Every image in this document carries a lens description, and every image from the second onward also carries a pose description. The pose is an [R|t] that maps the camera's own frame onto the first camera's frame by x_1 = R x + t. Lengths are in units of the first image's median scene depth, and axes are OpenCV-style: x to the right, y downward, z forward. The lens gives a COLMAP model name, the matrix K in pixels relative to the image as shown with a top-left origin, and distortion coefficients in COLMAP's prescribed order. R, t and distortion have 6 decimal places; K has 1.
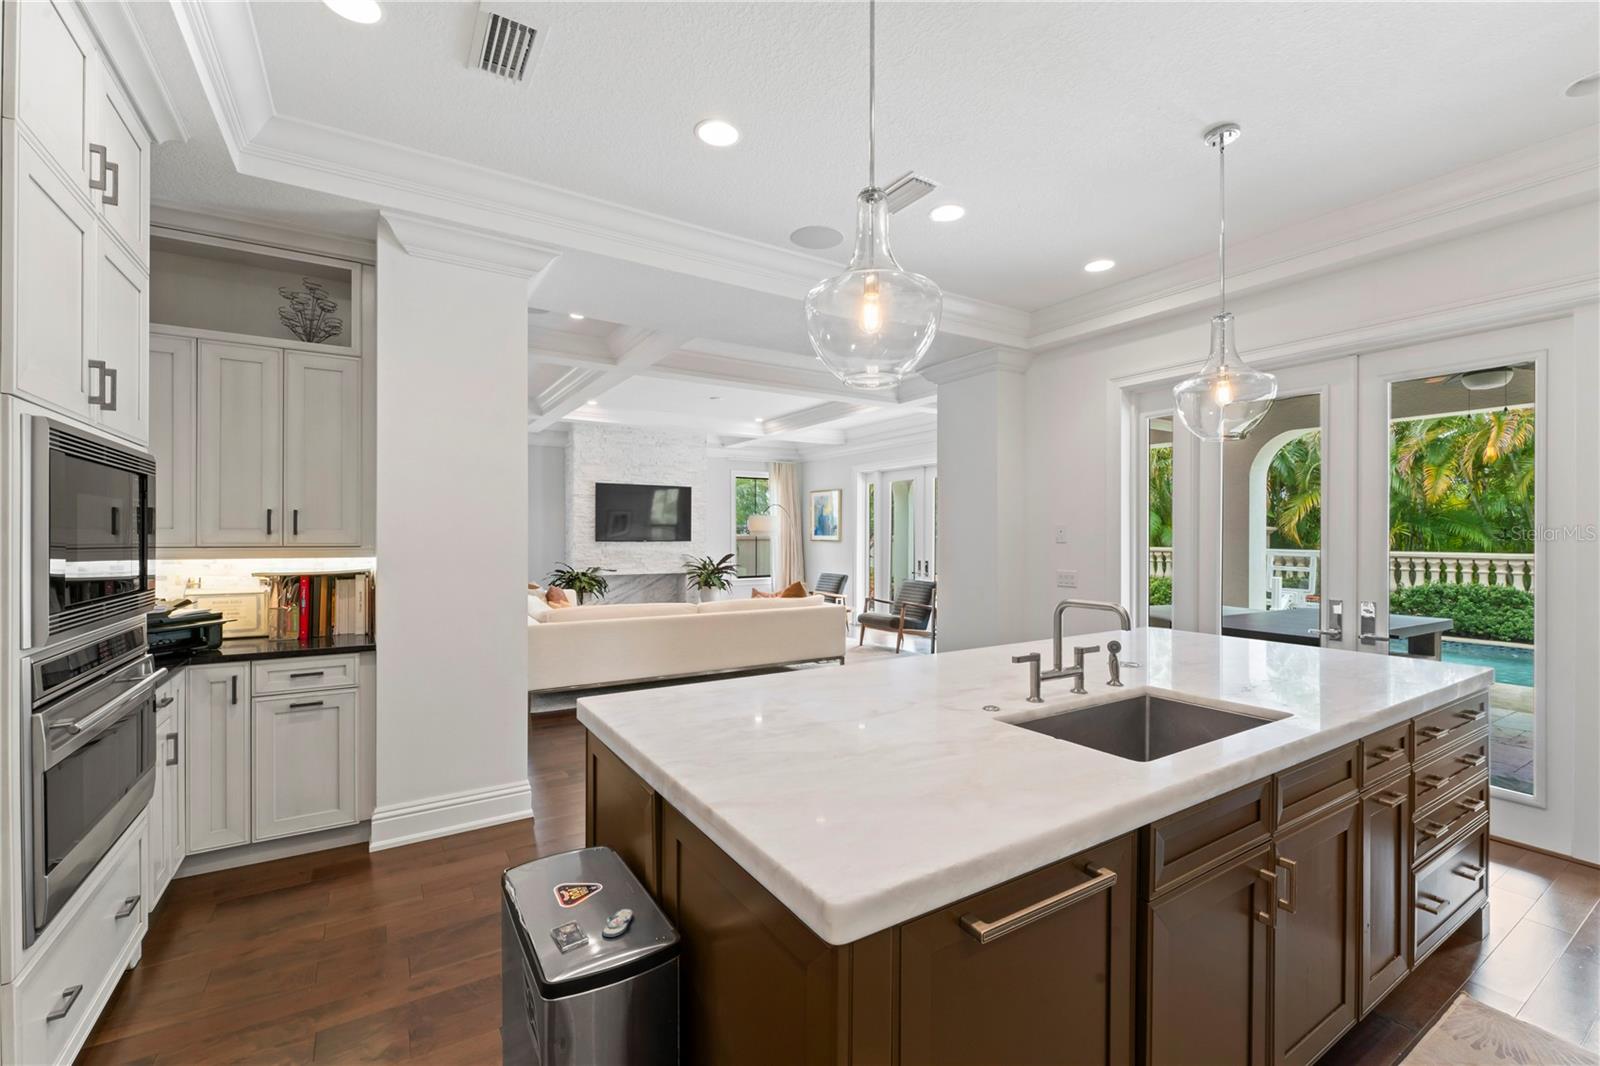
lens RADIAL K [[680.1, 0, 792.3], [0, 680.1, 540.9], [0, 0, 1]] dist [0.004999, 0.000691]
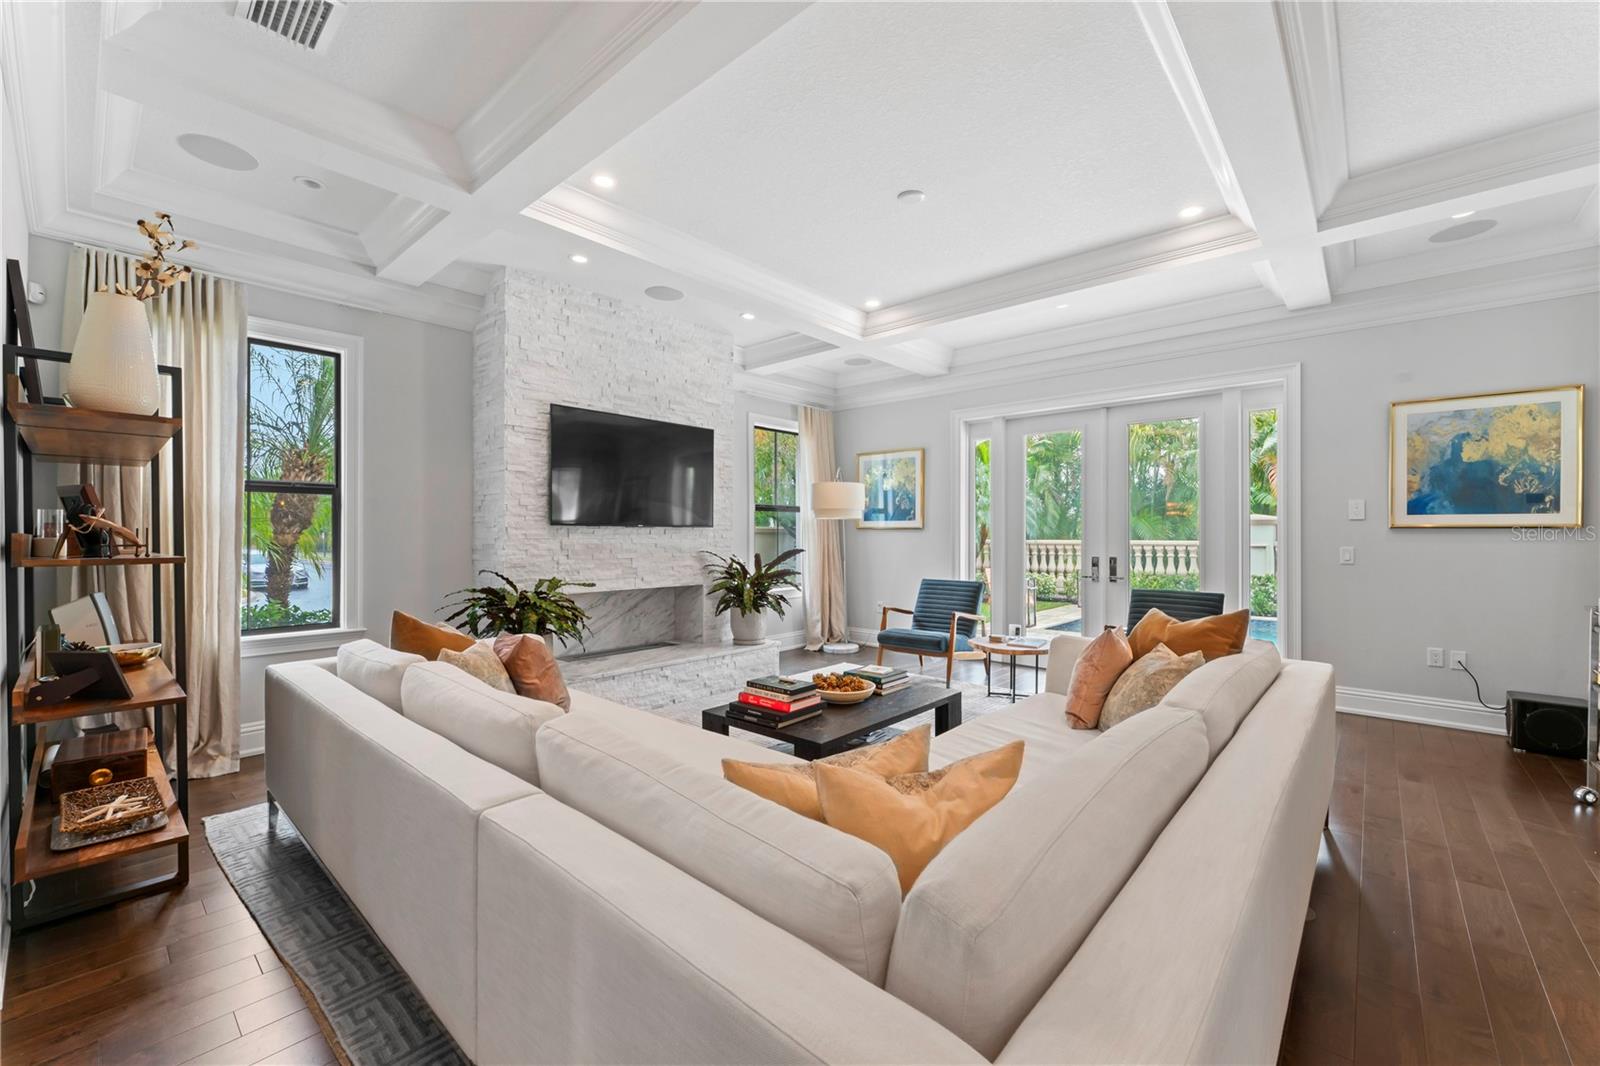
lens RADIAL K [[640.4, 0, 799.1], [0, 640.4, 538.4], [0, 0, 1]] dist [-0.012050, -0.000522]
pose [[0.958838, -0.005599, 0.283900, -0.230141], [0.005700, 0.999984, 0.000471, 0.009643], [-0.283898, 0.001166, 0.958854, 0.478333]]
